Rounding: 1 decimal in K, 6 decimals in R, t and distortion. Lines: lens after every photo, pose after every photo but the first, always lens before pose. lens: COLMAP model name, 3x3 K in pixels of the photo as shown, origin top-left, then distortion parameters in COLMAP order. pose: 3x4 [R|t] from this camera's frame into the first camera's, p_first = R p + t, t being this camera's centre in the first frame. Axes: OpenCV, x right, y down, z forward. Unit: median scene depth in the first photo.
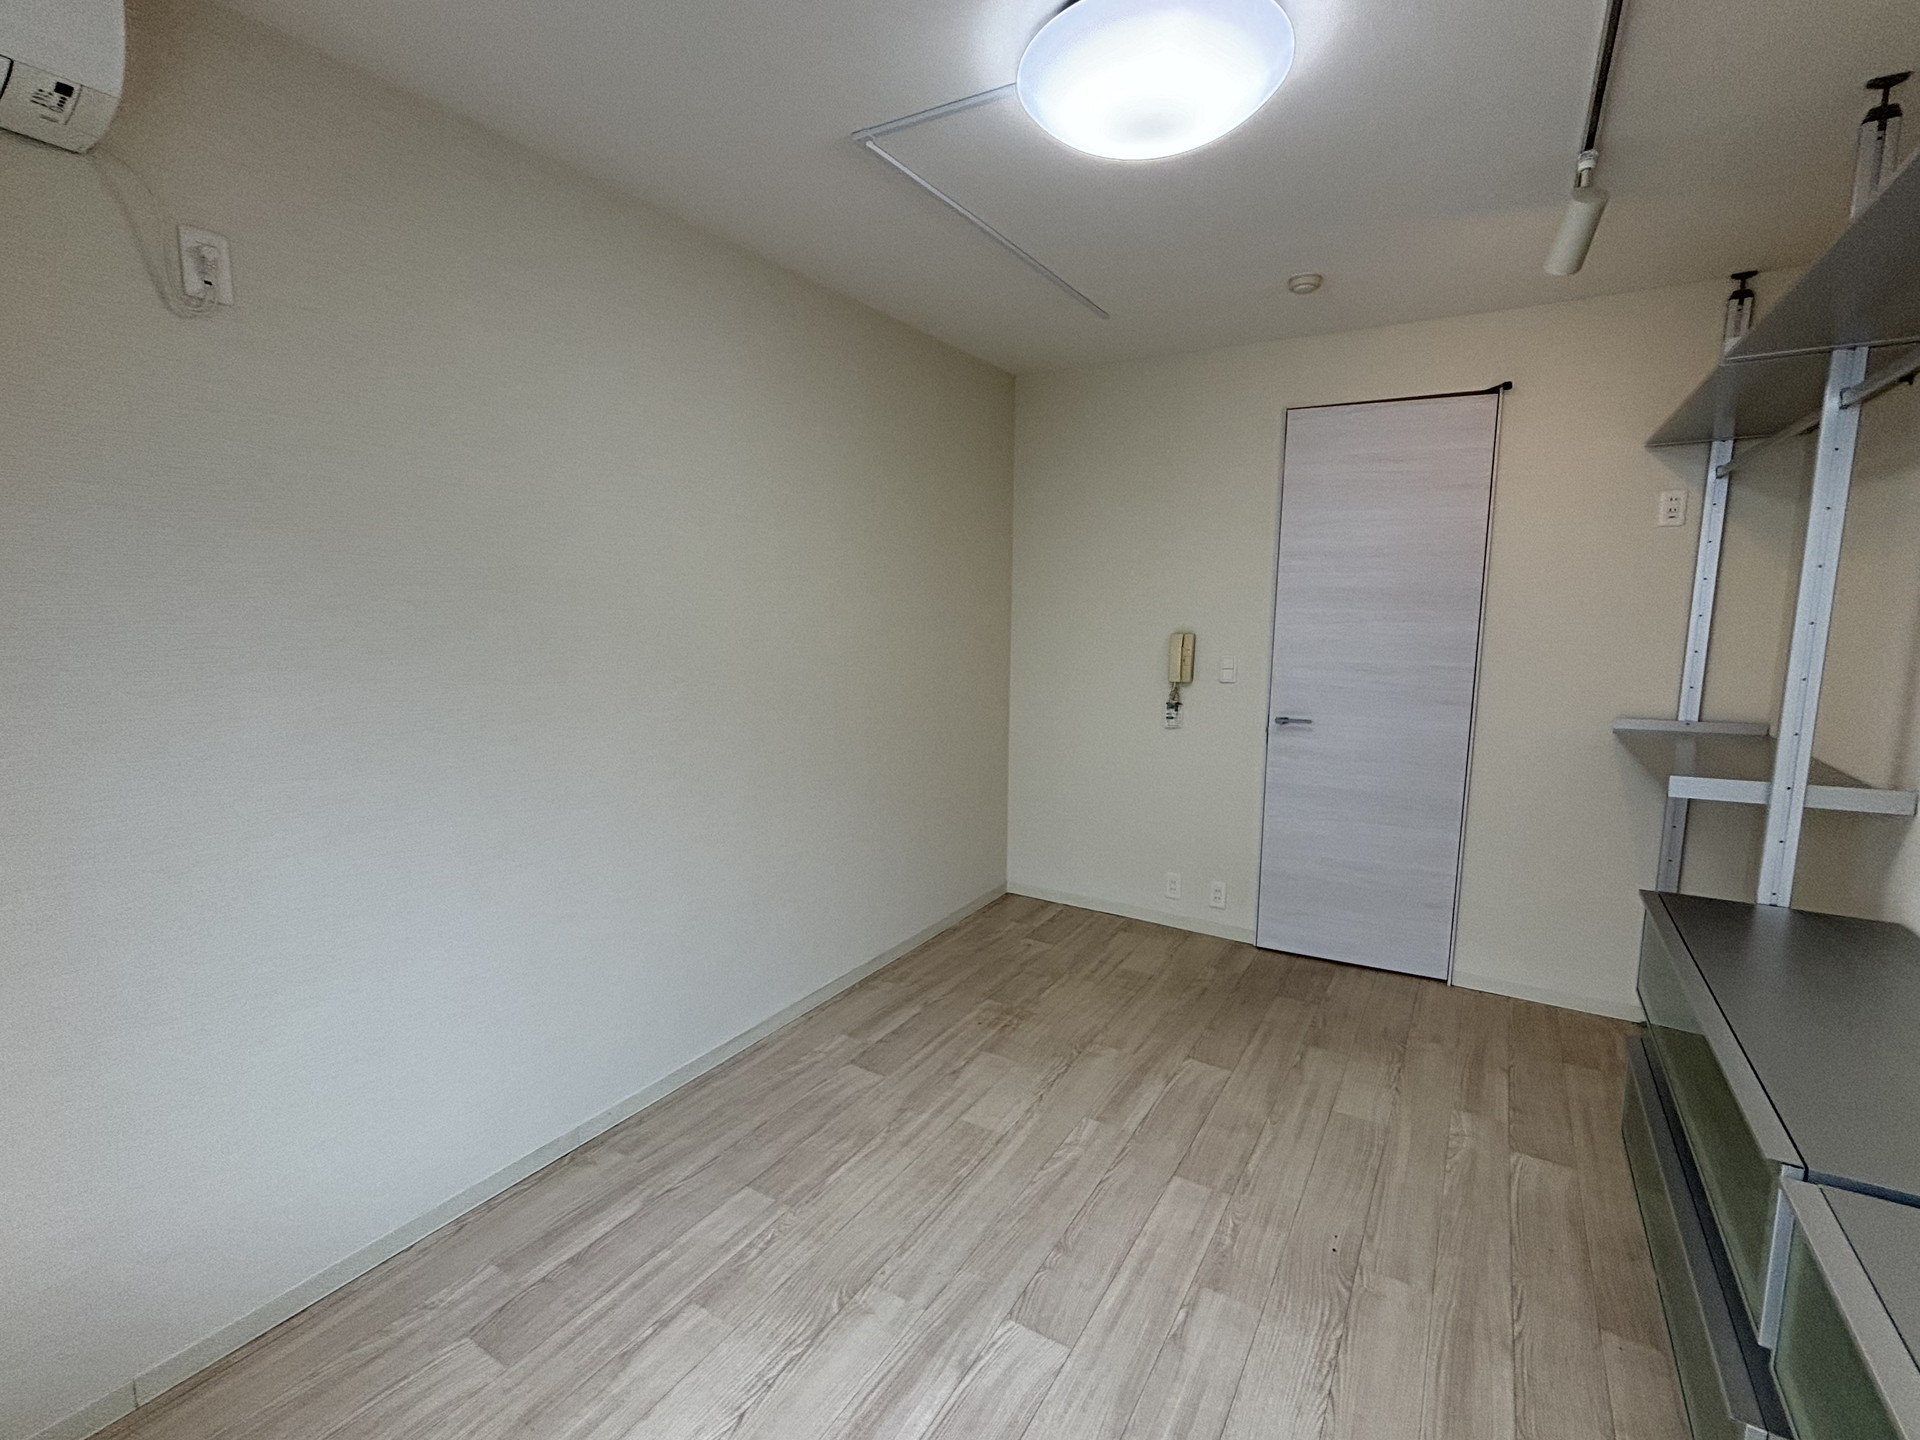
lens RADIAL K [[888.6, 0, 960.1], [0, 888.6, 713.2], [0, 0, 1]] dist [0.013568, -0.000163]
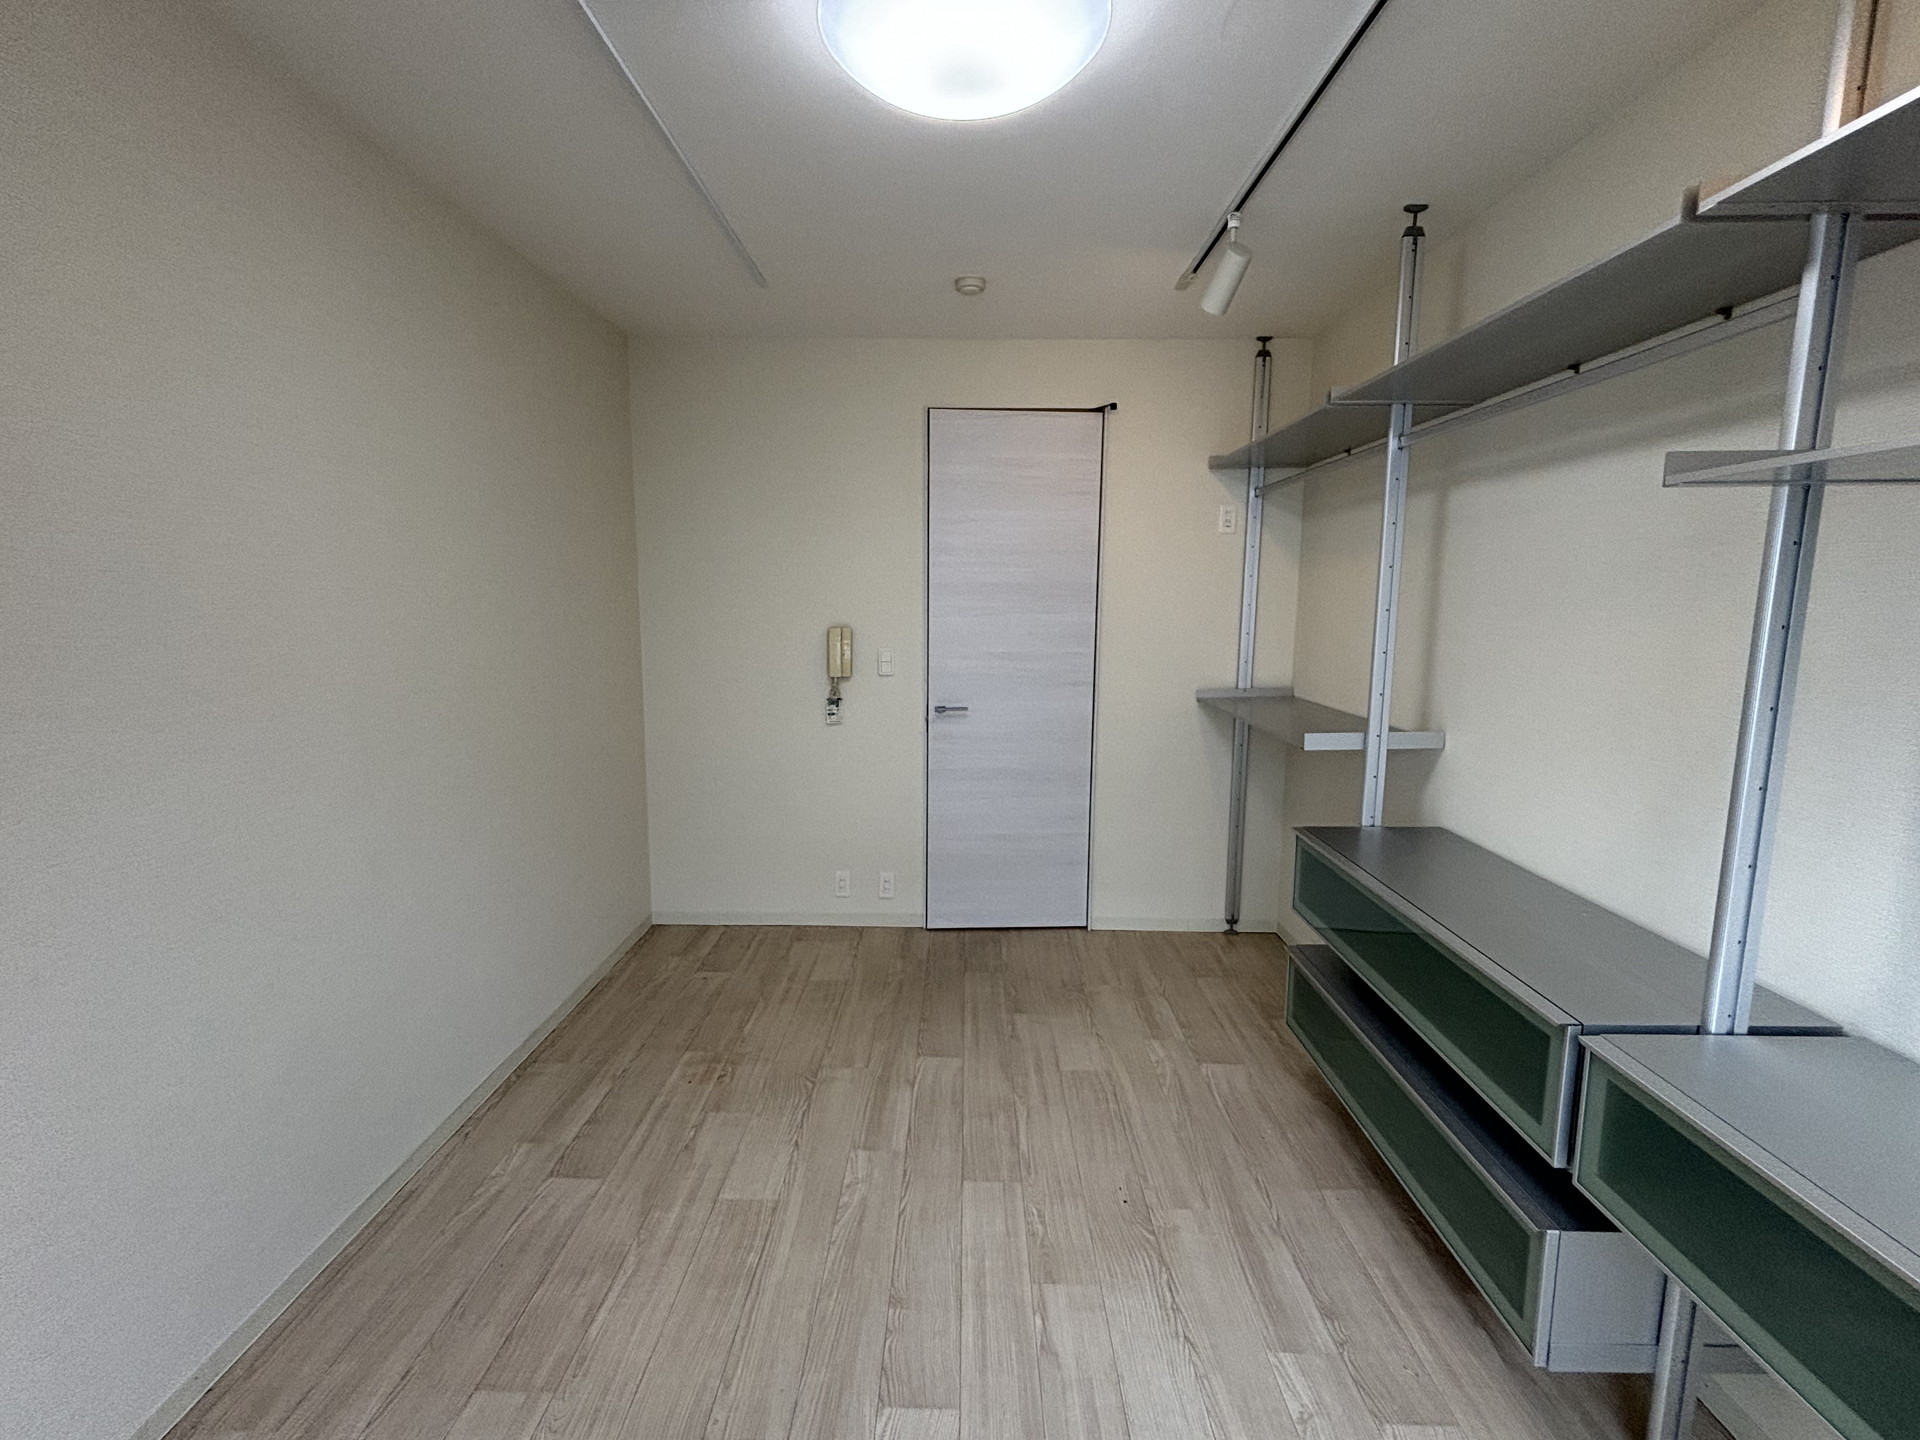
lens RADIAL K [[890.3, 0, 953.6], [0, 890.3, 713.1], [0, 0, 1]] dist [0.013634, -0.000365]
pose [[0.863149, -0.070452, 0.500010, -0.196135], [0.065762, 0.997469, 0.027021, -0.019389], [-0.500648, 0.009558, 0.865598, 0.131480]]
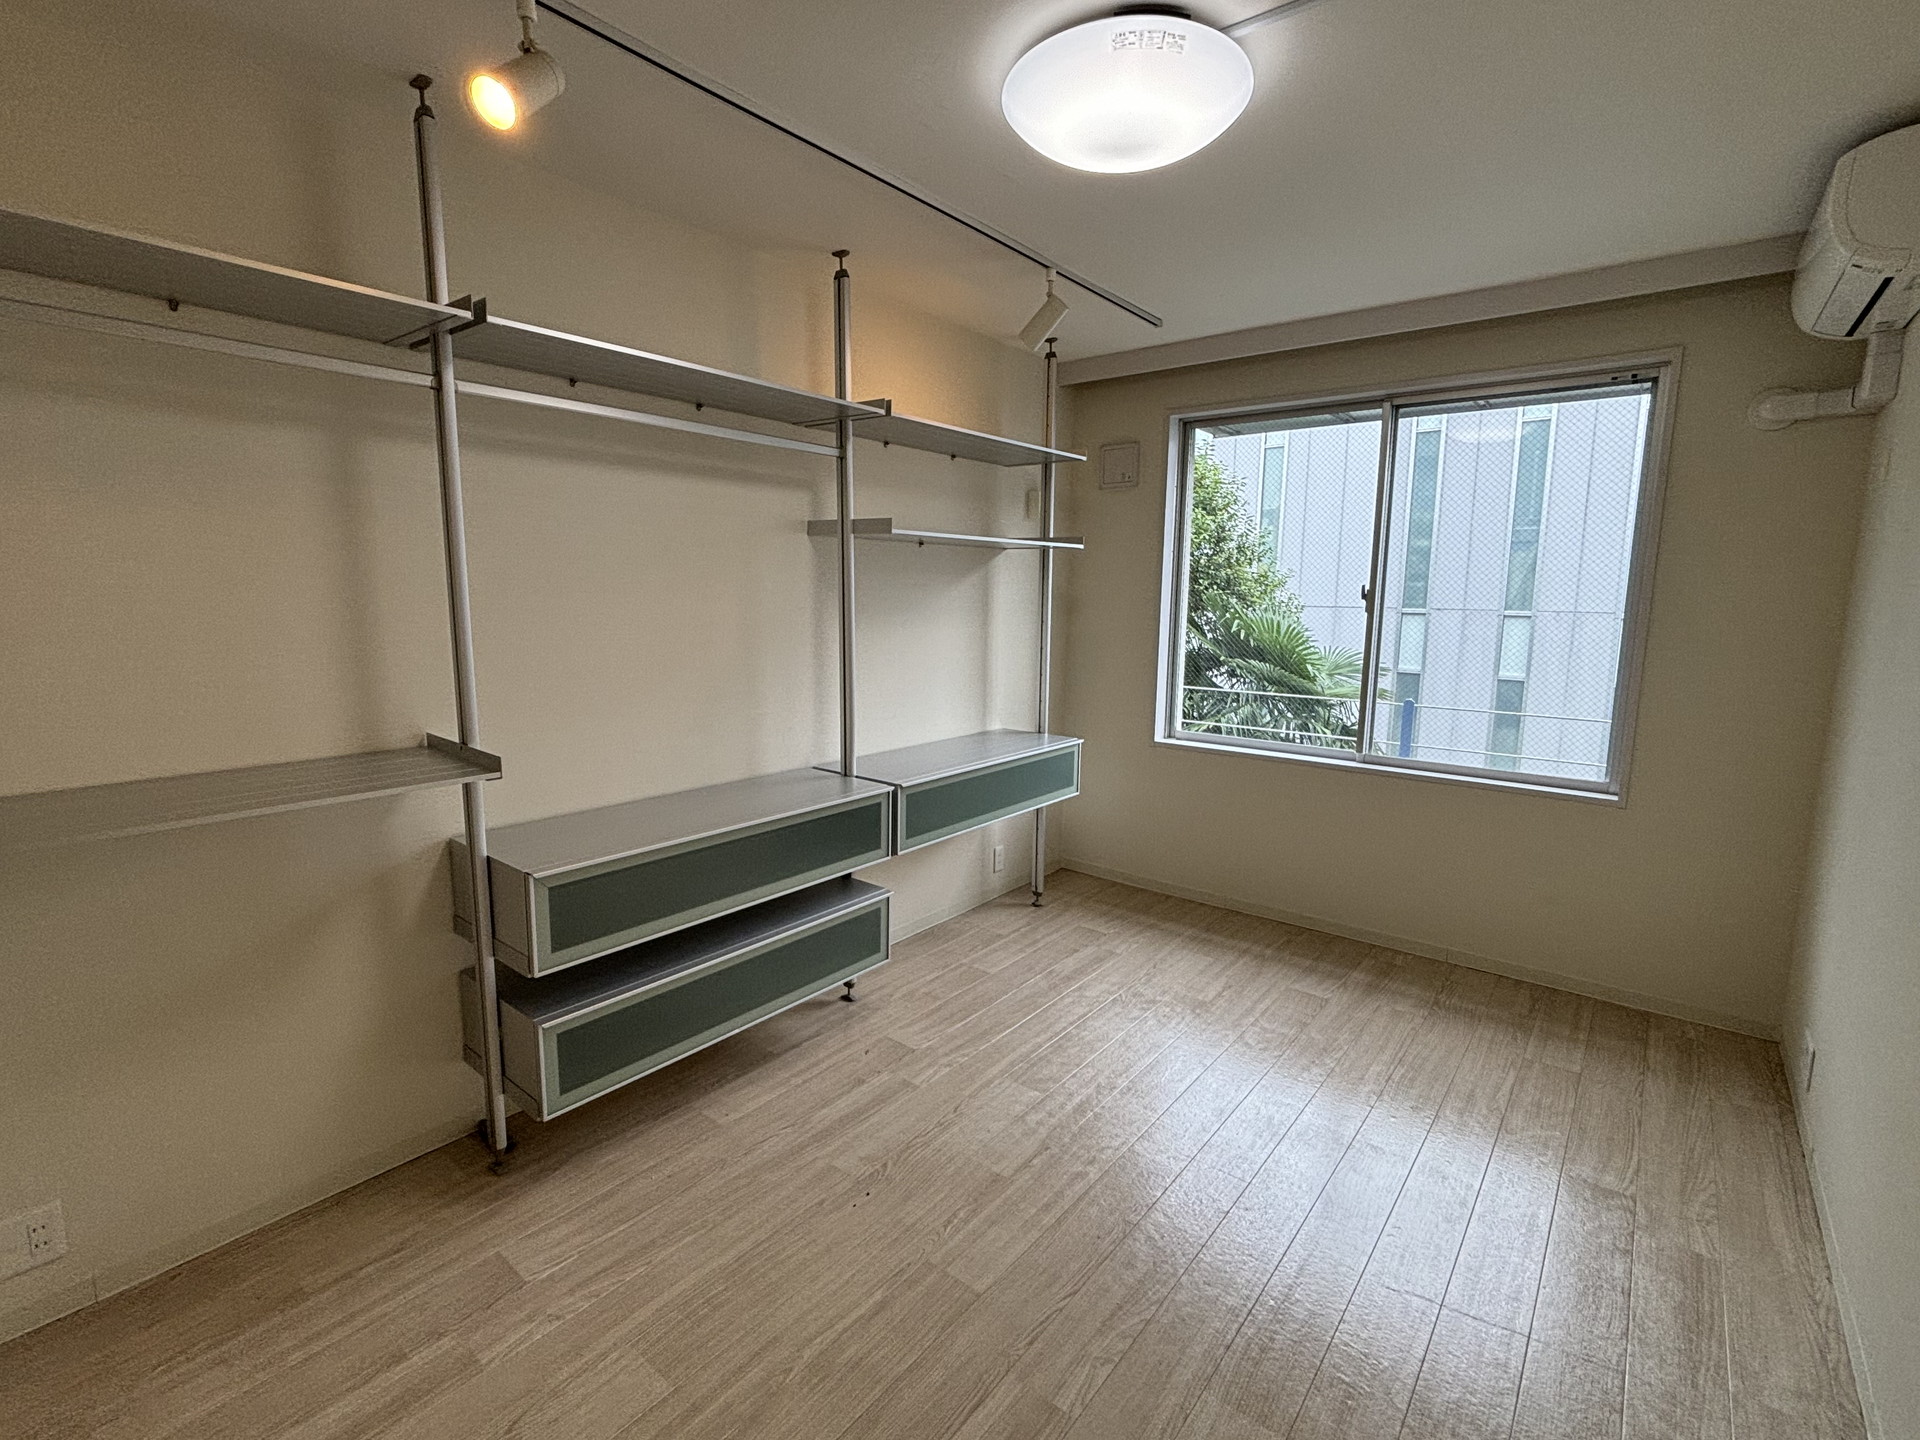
lens RADIAL K [[888.0, 0, 964.8], [0, 888.0, 713.2], [0, 0, 1]] dist [0.046985, -0.031477]
pose [[-0.992150, -0.038537, 0.118964, 0.155112], [-0.005465, 0.963784, 0.266627, -0.179789], [-0.124931, 0.263884, -0.956430, 1.435548]]
